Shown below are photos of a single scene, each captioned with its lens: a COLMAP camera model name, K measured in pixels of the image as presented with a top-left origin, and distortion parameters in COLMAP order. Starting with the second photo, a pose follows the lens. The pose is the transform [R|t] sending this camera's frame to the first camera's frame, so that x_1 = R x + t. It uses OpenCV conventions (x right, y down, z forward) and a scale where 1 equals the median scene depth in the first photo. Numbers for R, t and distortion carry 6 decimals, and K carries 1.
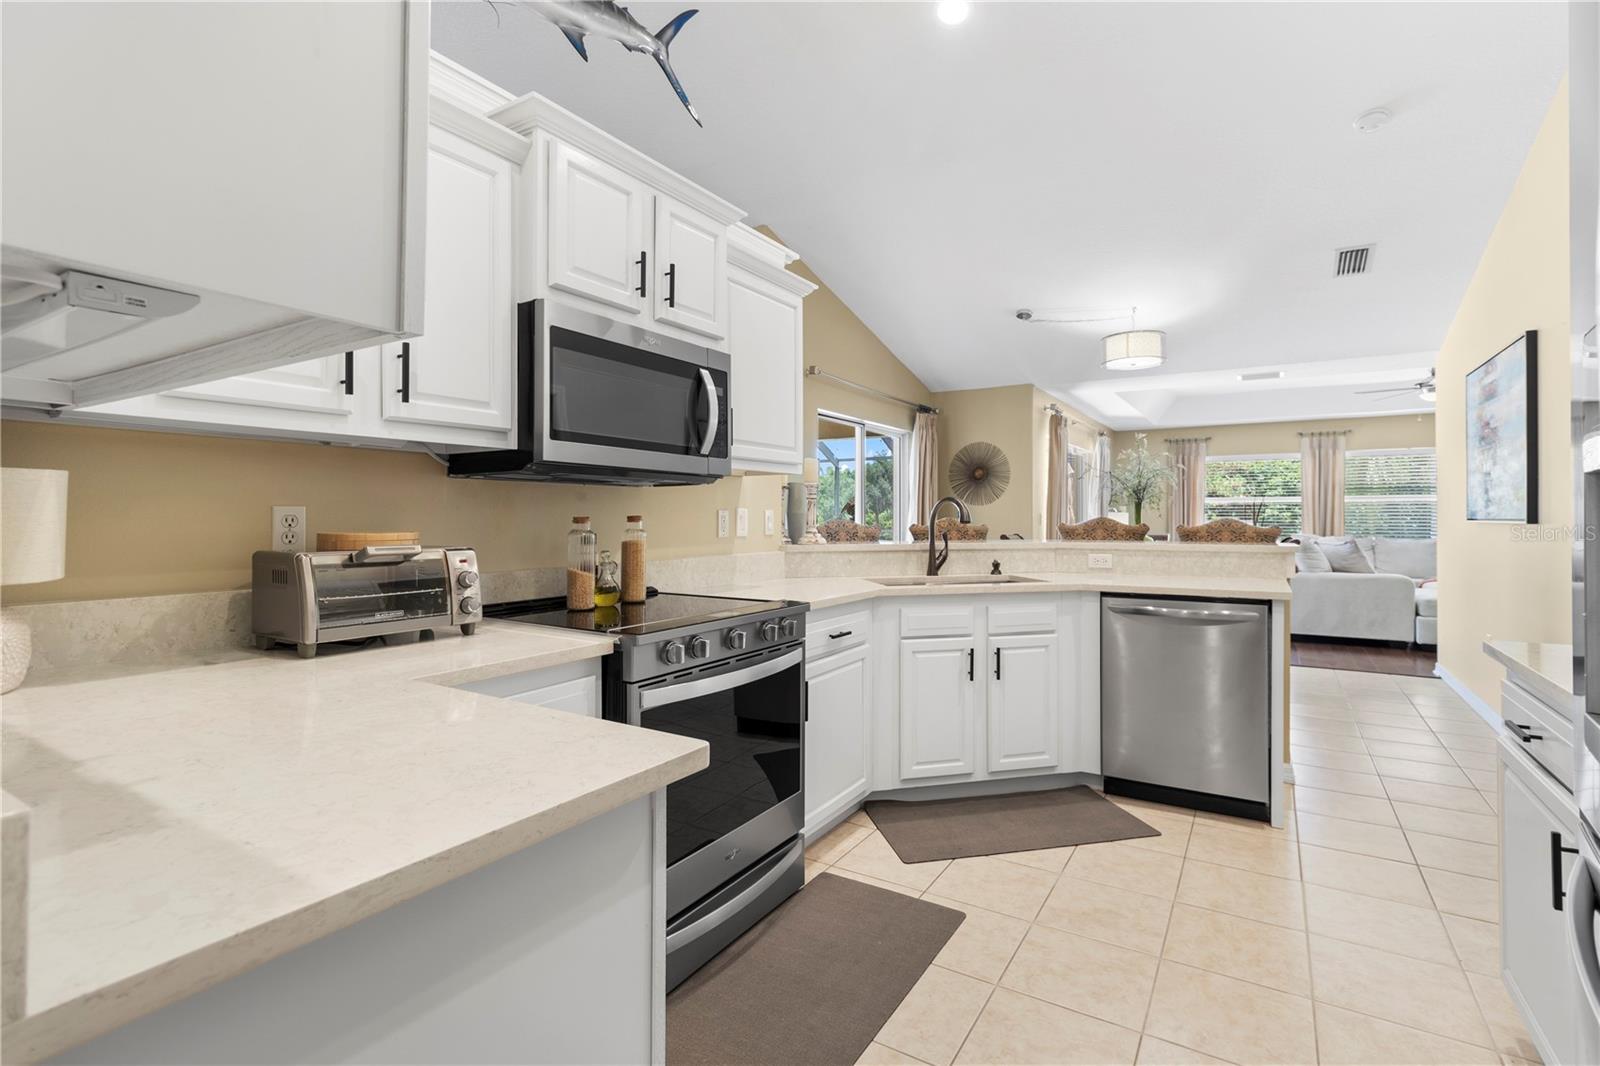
lens RADIAL K [[756.7, 0, 803.2], [0, 756.7, 520.1], [0, 0, 1]] dist [0.001726, -0.001435]
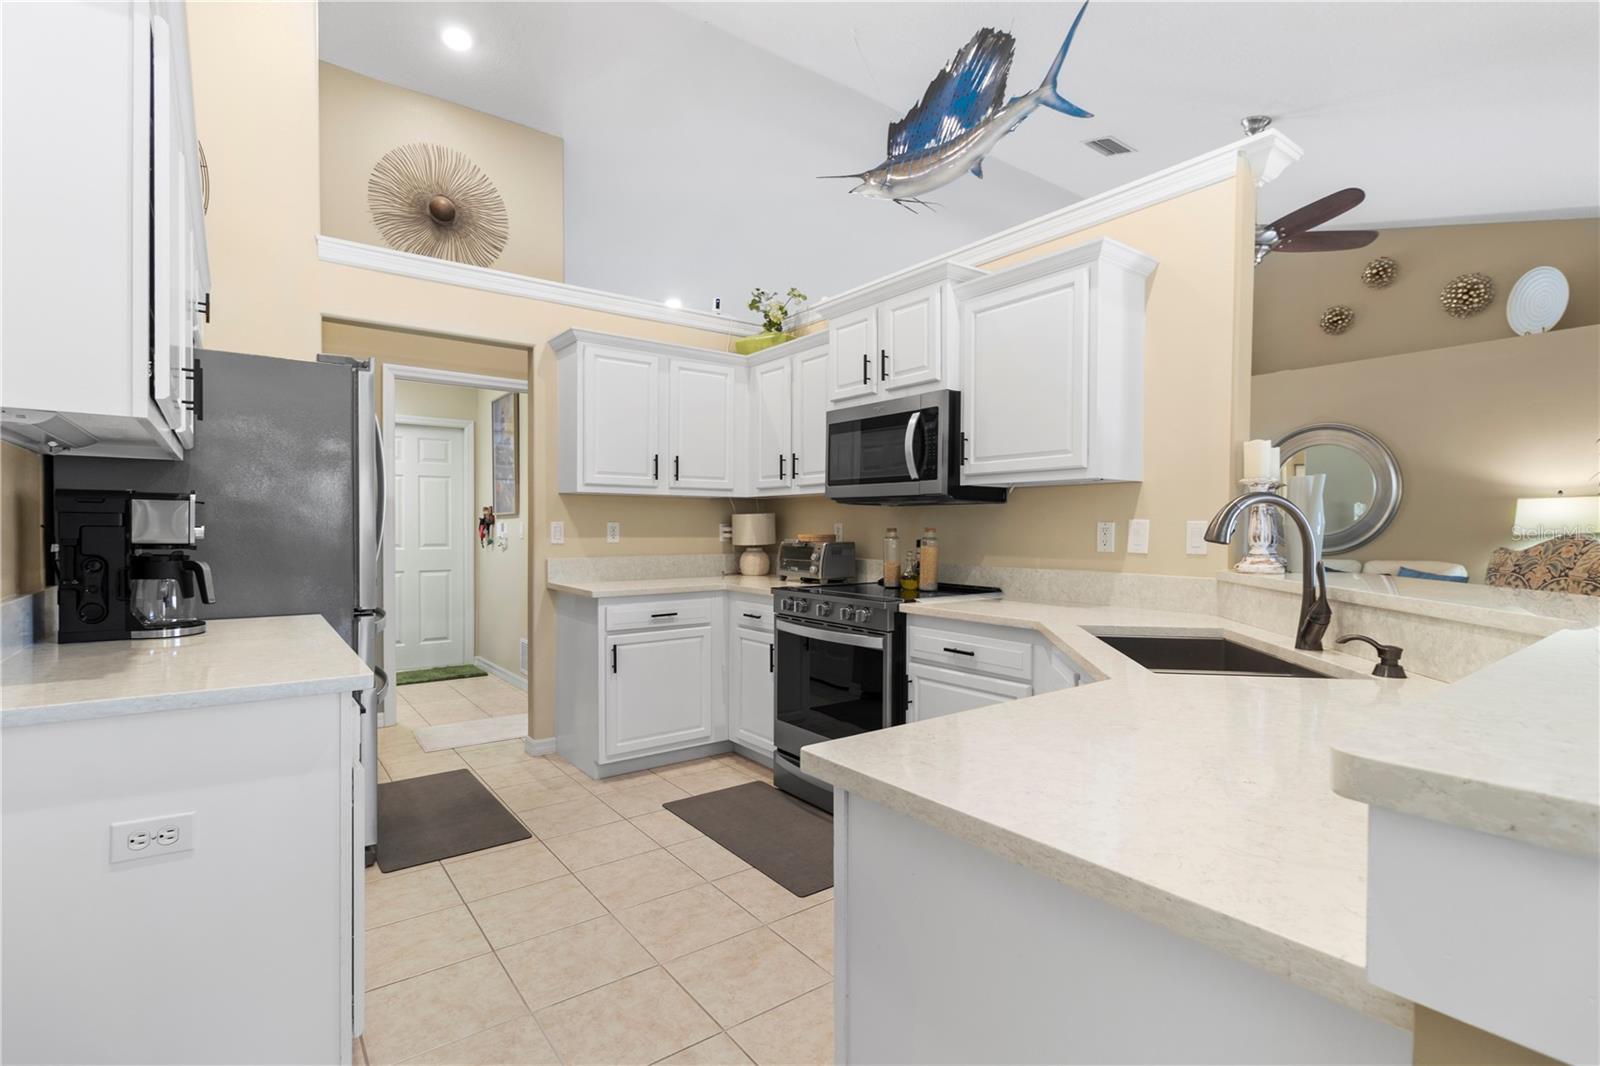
lens RADIAL K [[756.7, 0, 807.4], [0, 756.7, 540.8], [0, 0, 1]] dist [0.001726, -0.001435]
pose [[-0.379206, 0.013837, -0.925209, 0.840525], [-0.011568, 0.999739, 0.019693, -0.004578], [0.925240, 0.018170, -0.378947, 0.988204]]
